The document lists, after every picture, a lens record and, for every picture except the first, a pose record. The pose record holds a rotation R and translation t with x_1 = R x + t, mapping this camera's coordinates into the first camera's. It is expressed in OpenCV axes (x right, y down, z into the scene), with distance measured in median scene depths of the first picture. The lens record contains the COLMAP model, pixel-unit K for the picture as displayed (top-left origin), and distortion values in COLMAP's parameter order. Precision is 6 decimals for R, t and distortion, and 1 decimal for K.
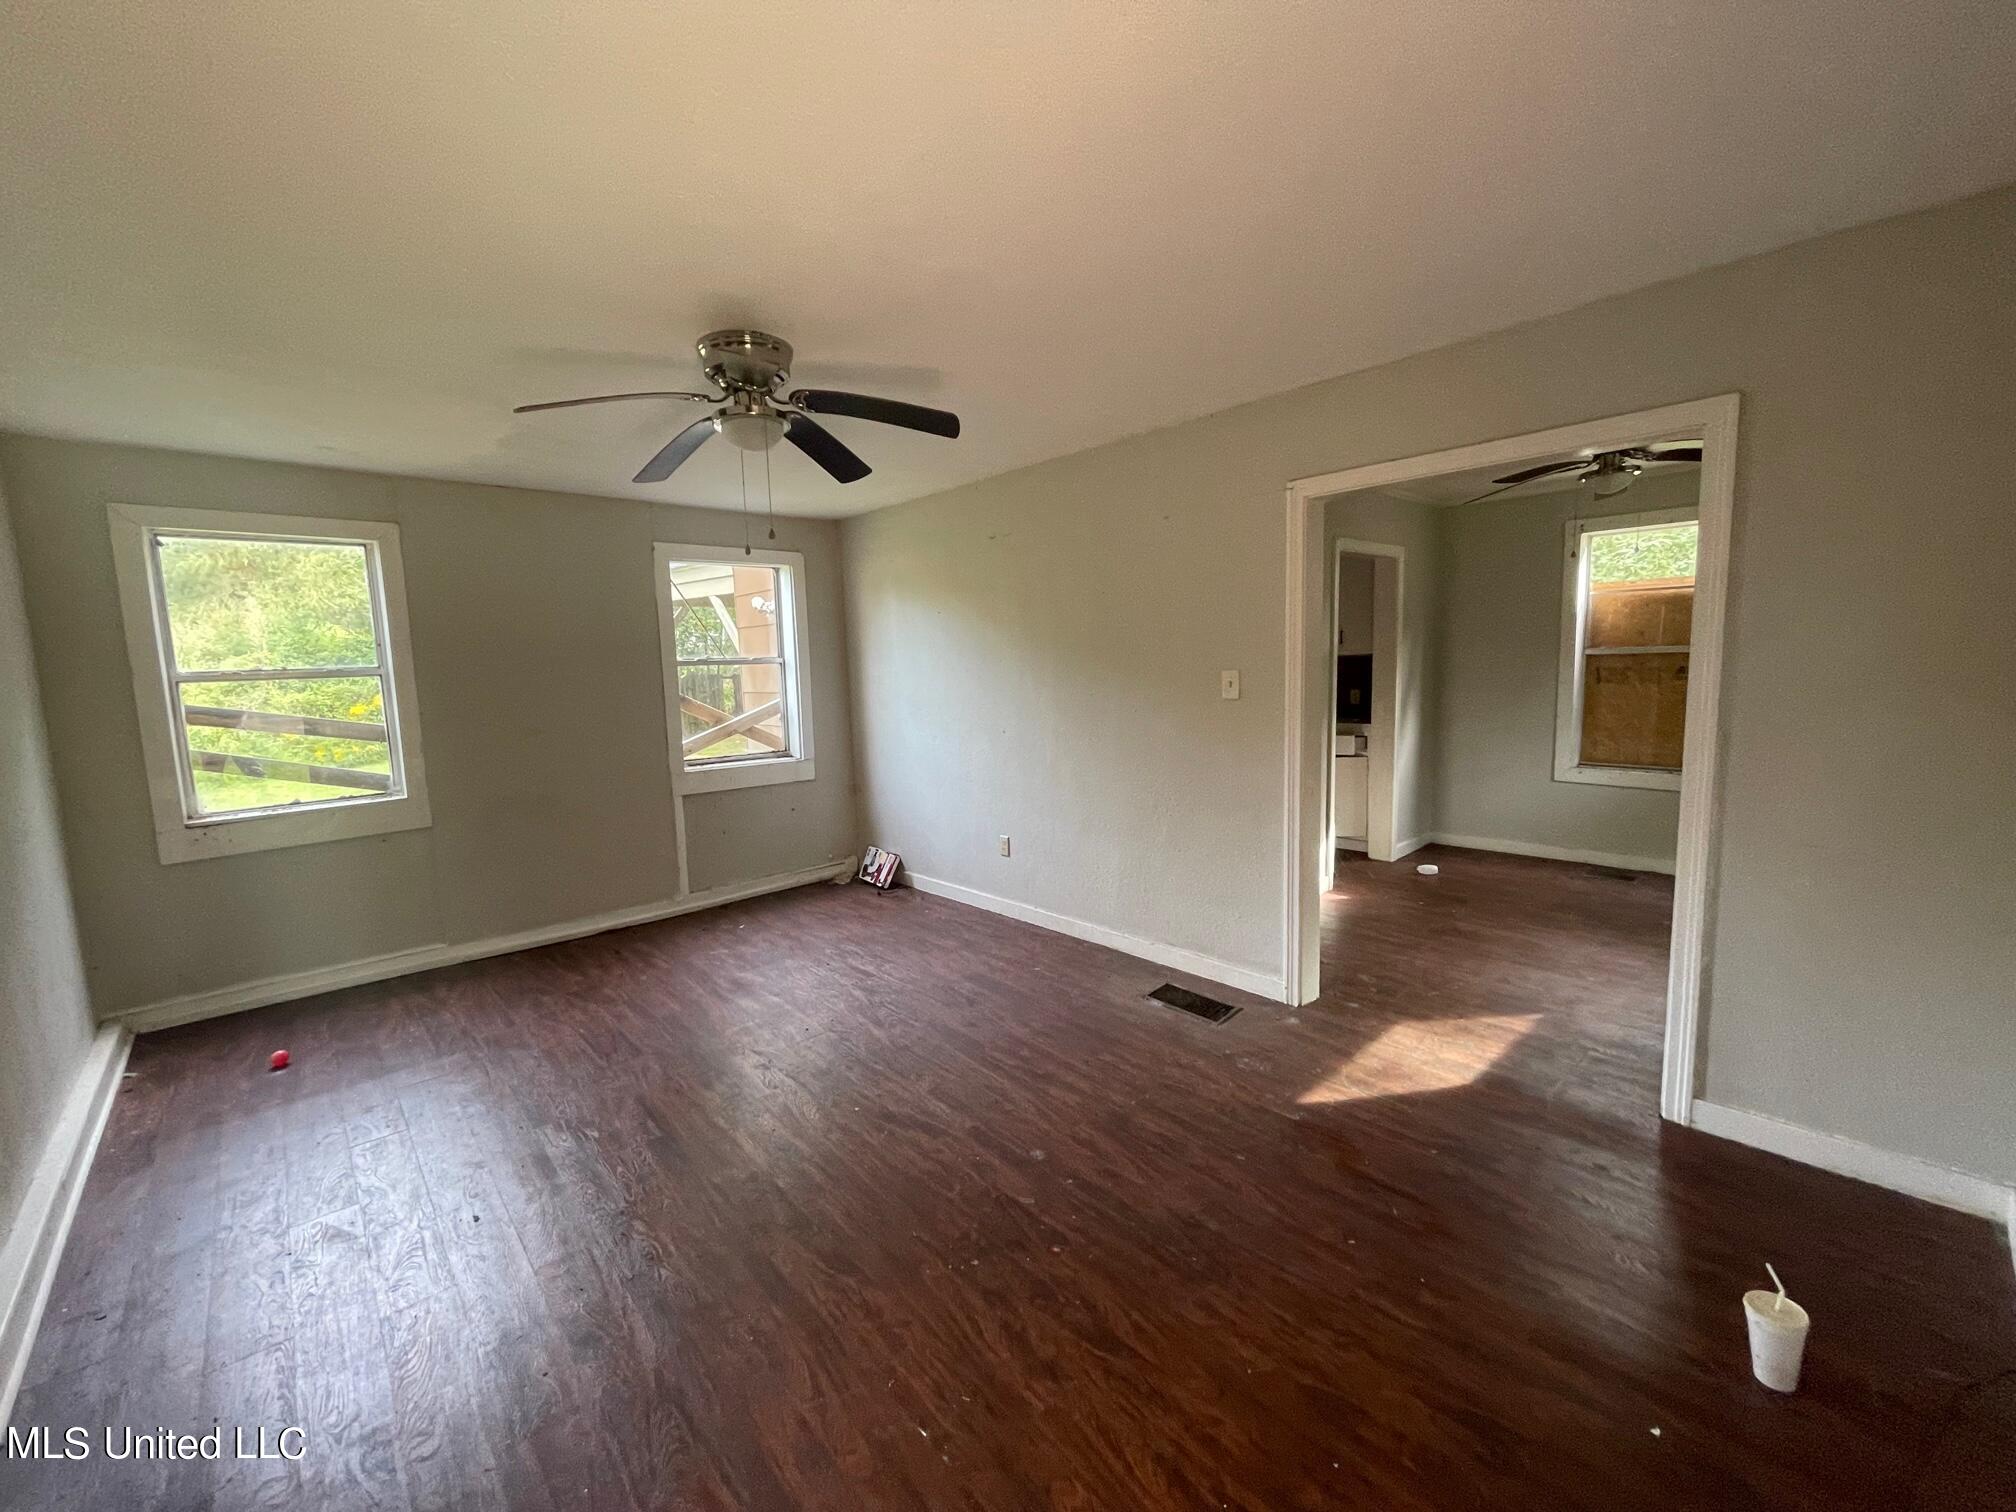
lens RADIAL K [[817.1, 0, 1011.8], [0, 817.1, 759.0], [0, 0, 1]] dist [-0.000813, -0.000030]
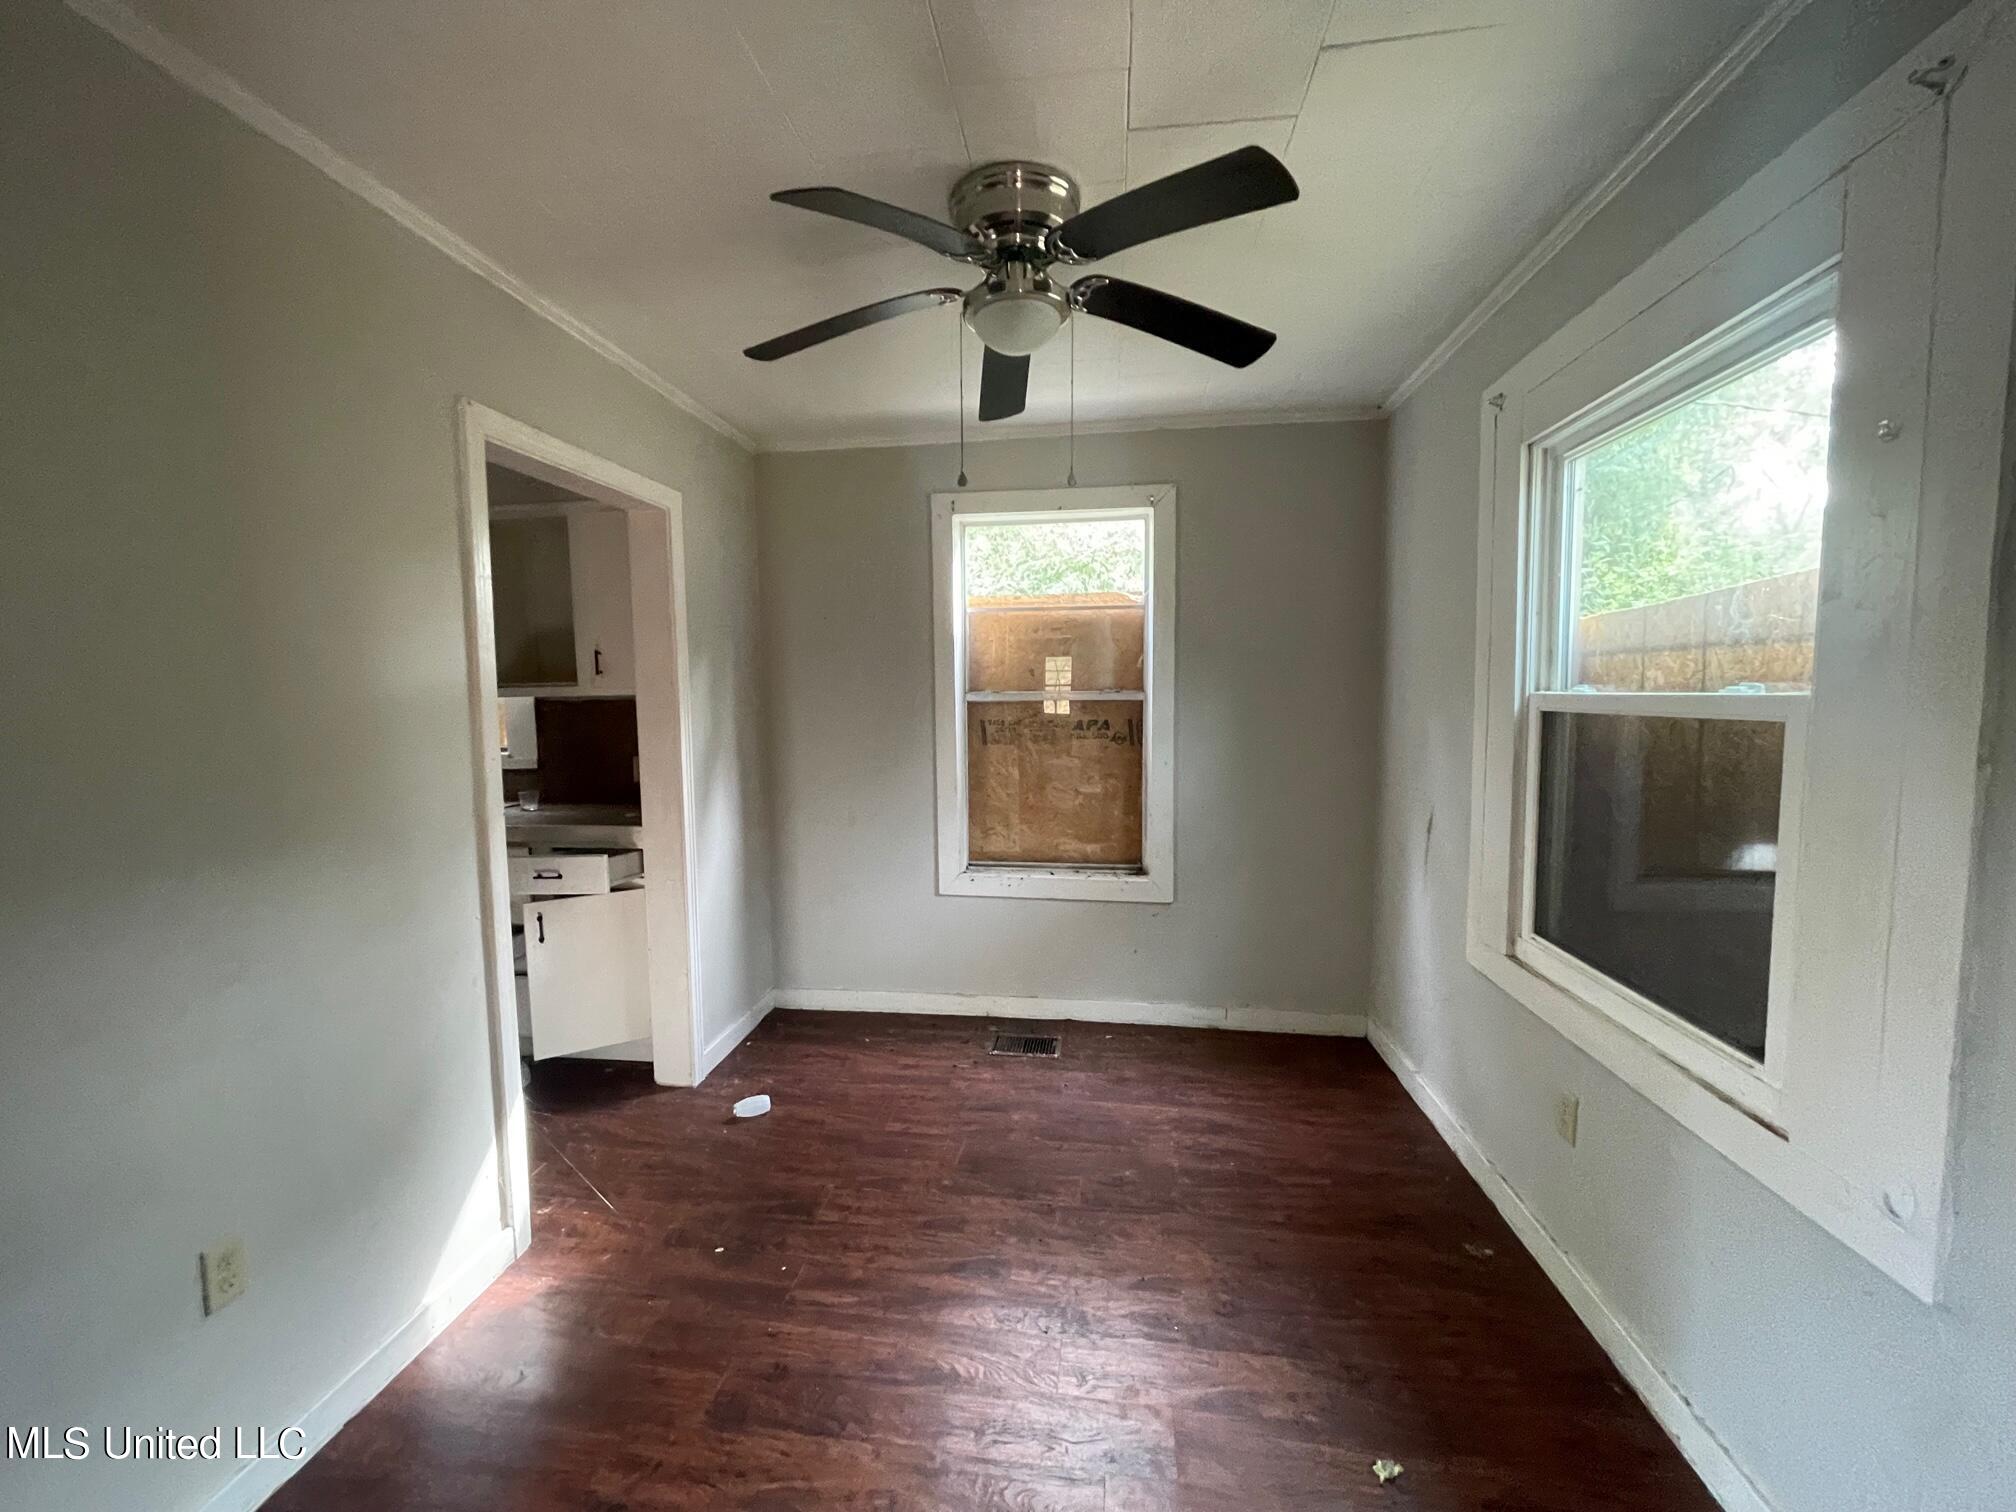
lens RADIAL K [[817.1, 0, 1004.5], [0, 817.1, 755.5], [0, 0, 1]] dist [-0.000813, -0.000030]
pose [[0.767300, -0.024642, 0.640815, 0.302142], [0.062671, 0.997360, -0.036688, -0.058312], [-0.638219, 0.068312, 0.766818, 0.479021]]
